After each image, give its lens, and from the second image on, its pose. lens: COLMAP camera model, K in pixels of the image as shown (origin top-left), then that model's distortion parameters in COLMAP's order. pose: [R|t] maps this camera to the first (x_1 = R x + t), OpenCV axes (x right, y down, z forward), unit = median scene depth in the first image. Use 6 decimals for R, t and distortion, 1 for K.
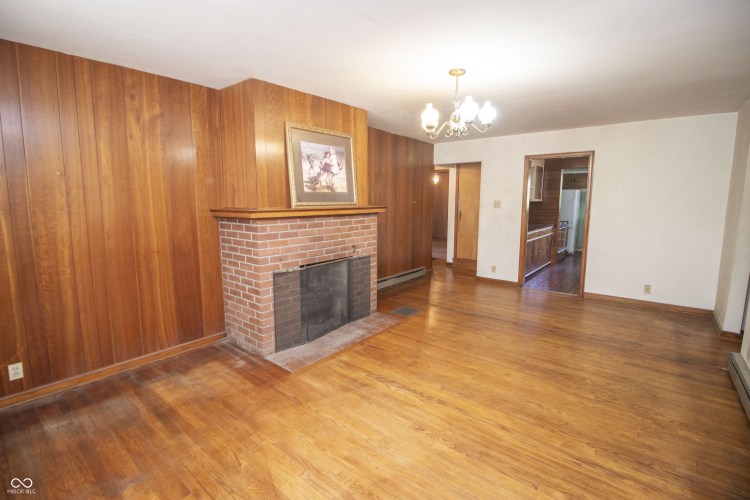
lens RADIAL K [[346.9, 0, 377.9], [0, 346.9, 240.8], [0, 0, 1]] dist [0.001547, -0.013844]
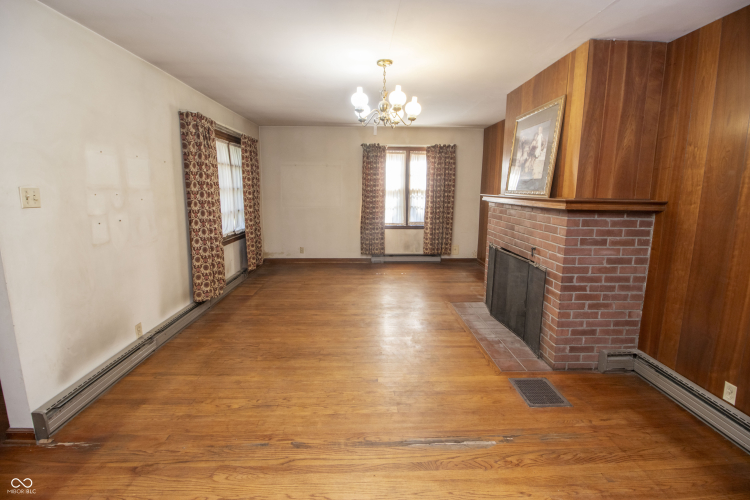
lens RADIAL K [[346.9, 0, 377.9], [0, 346.9, 240.8], [0, 0, 1]] dist [0.001547, -0.013844]
pose [[-0.753302, 0.092241, -0.651175, 0.857946], [-0.091212, 0.965894, 0.242340, -0.194960], [0.651320, 0.241950, -0.719196, 1.648248]]
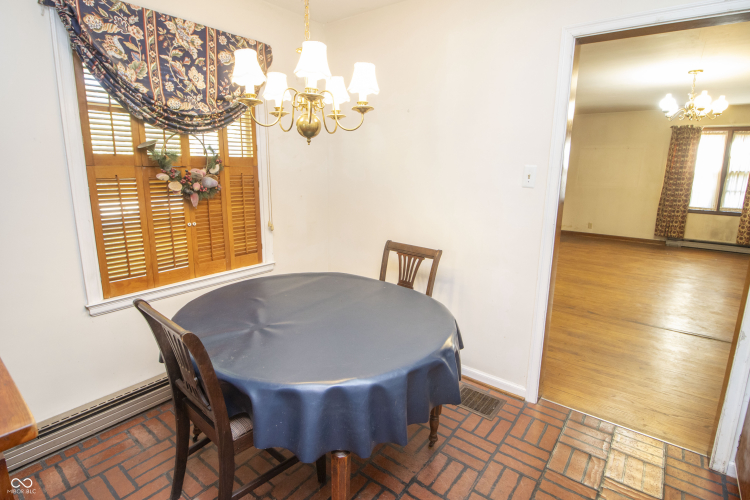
lens RADIAL K [[373.6, 0, 376.8], [0, 373.6, 239.4], [0, 0, 1]] dist [0.002091, -0.018125]
pose [[-0.999891, -0.011864, -0.008802, 1.278118], [-0.014024, 0.949630, 0.313059, -0.262708], [0.004644, 0.313148, -0.949693, 2.231566]]
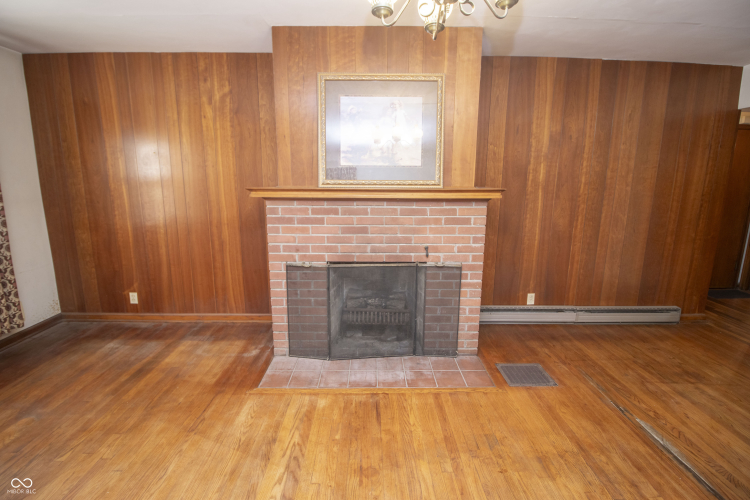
lens RADIAL K [[346.9, 0, 377.9], [0, 346.9, 240.8], [0, 0, 1]] dist [0.001547, -0.013844]
pose [[0.640572, 0.142307, -0.754597, 0.459384], [-0.099088, 0.989781, 0.102544, -0.070273], [0.761479, 0.009084, 0.648126, 0.620961]]
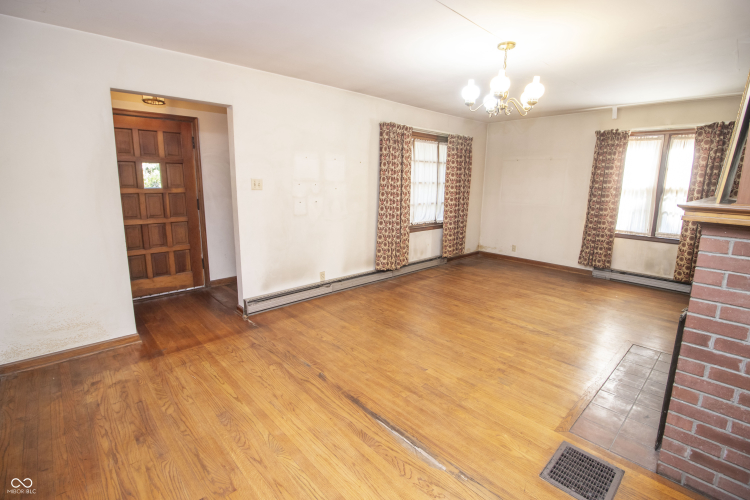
lens RADIAL K [[346.9, 0, 377.9], [0, 346.9, 240.8], [0, 0, 1]] dist [0.001547, -0.013844]
pose [[-0.990337, -0.043680, 0.131624, 0.378092], [-0.003057, 0.955748, 0.294170, -0.223128], [-0.138649, 0.290926, -0.946646, 1.857034]]
